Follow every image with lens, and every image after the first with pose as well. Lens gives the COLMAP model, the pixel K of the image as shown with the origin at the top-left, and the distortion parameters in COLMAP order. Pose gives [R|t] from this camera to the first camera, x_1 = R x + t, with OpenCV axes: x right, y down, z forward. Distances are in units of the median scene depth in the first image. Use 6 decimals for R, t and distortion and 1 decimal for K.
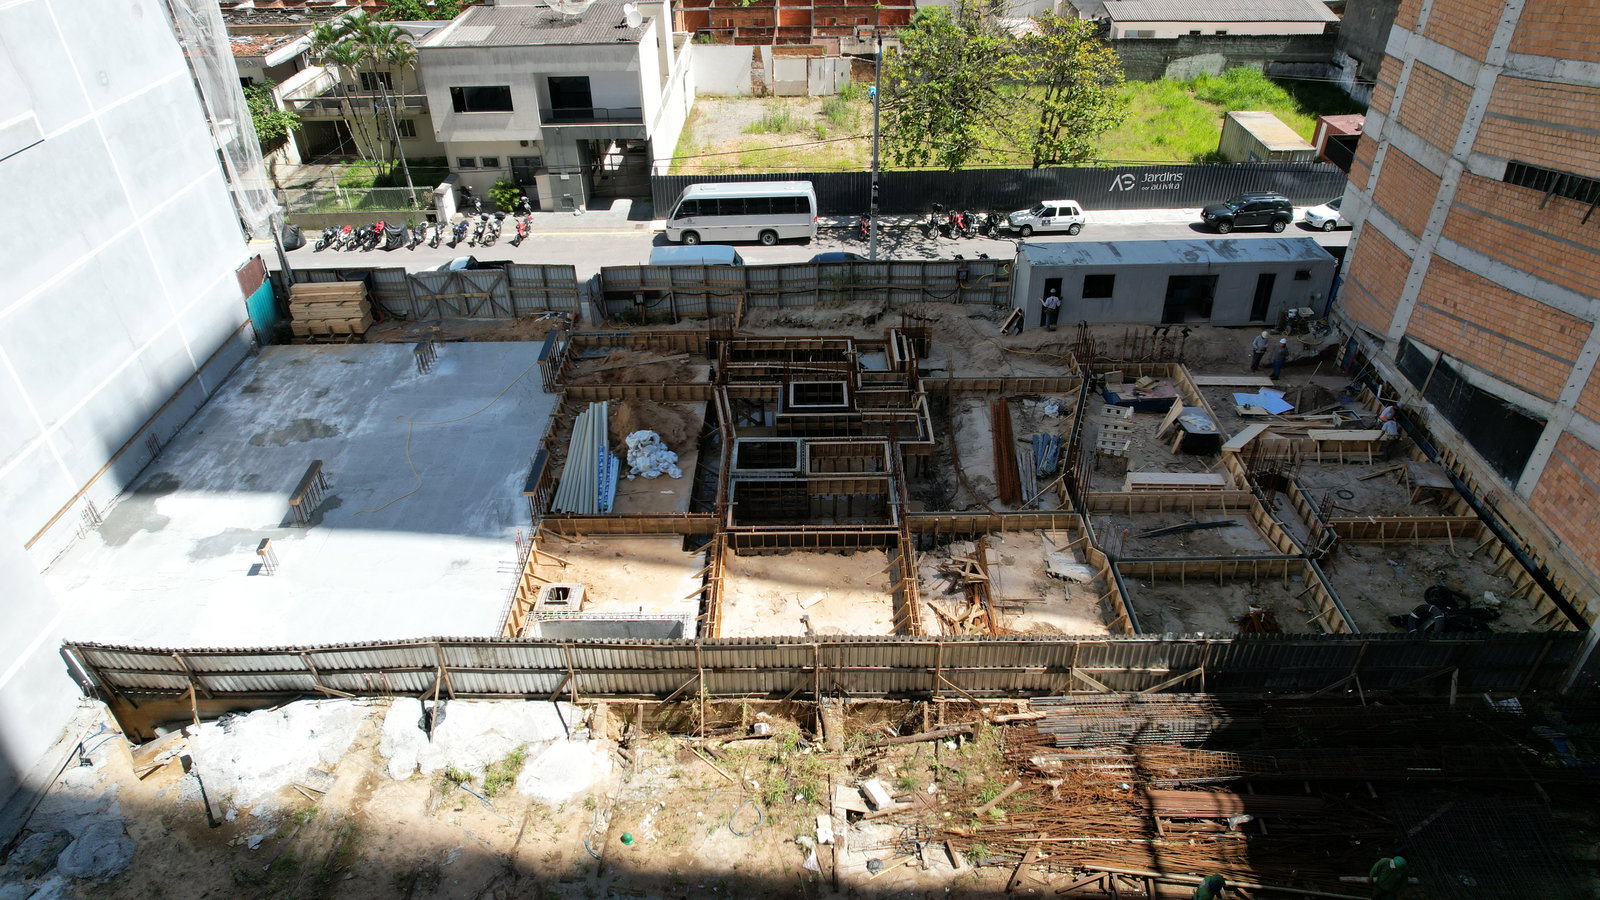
lens RADIAL K [[1023.3, 0, 800.0], [0, 1023.3, 450.0], [0, 0, 1]] dist [-0.059200, 0.056982]
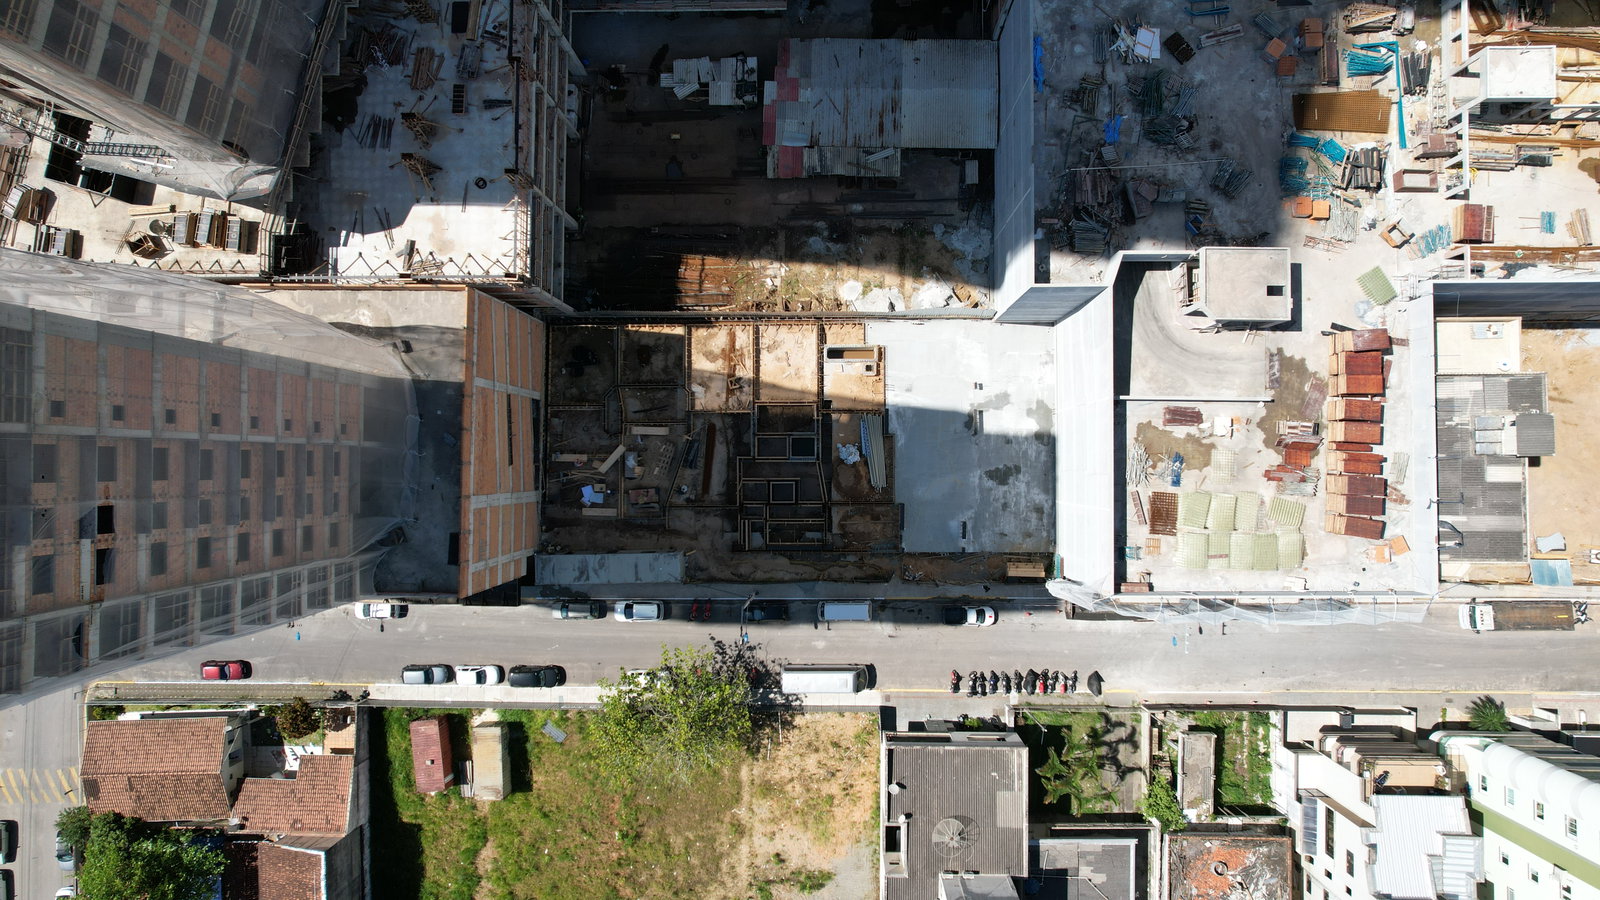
lens RADIAL K [[1026.7, 0, 807.1], [0, 1026.7, 456.8], [0, 0, 1]] dist [-0.052324, -0.000910]
pose [[-0.999228, 0.004981, 0.038964, -0.147388], [0.030093, -0.540462, 0.840830, -2.240795], [0.025246, 0.841354, 0.539895, -0.381065]]
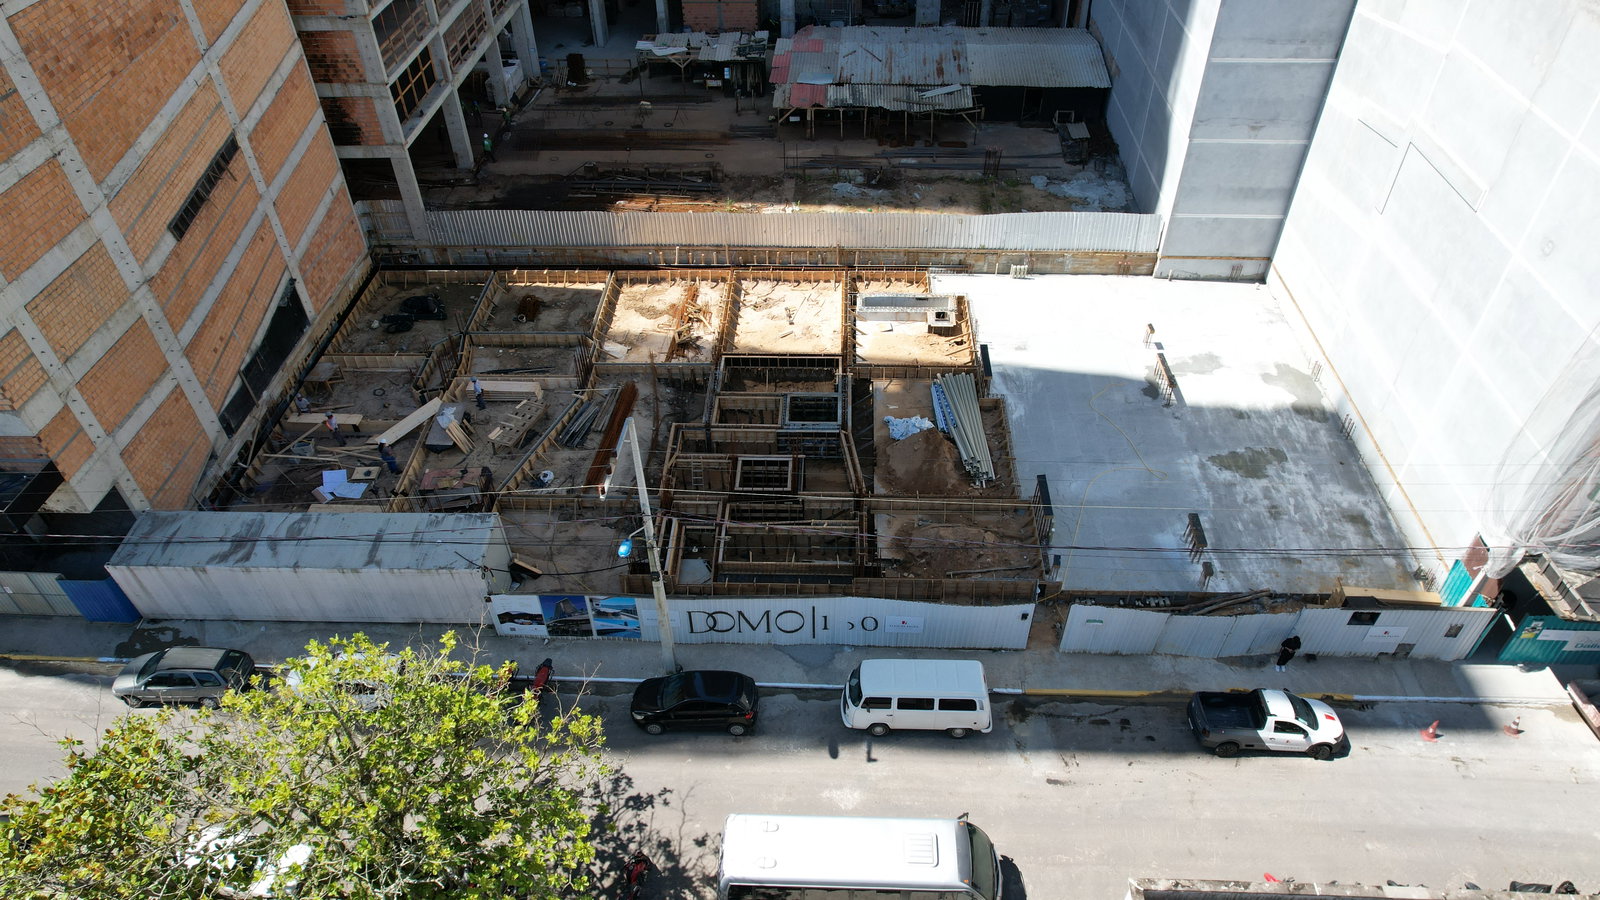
lens RADIAL K [[1010.9, 0, 807.1], [0, 1010.9, 446.7], [0, 0, 1]] dist [-0.076735, 0.062044]
pose [[-0.999079, 0.001199, 0.042902, -0.078958], [0.041981, 0.235111, 0.971061, -1.188668], [-0.008923, 0.971968, -0.234945, 1.367389]]
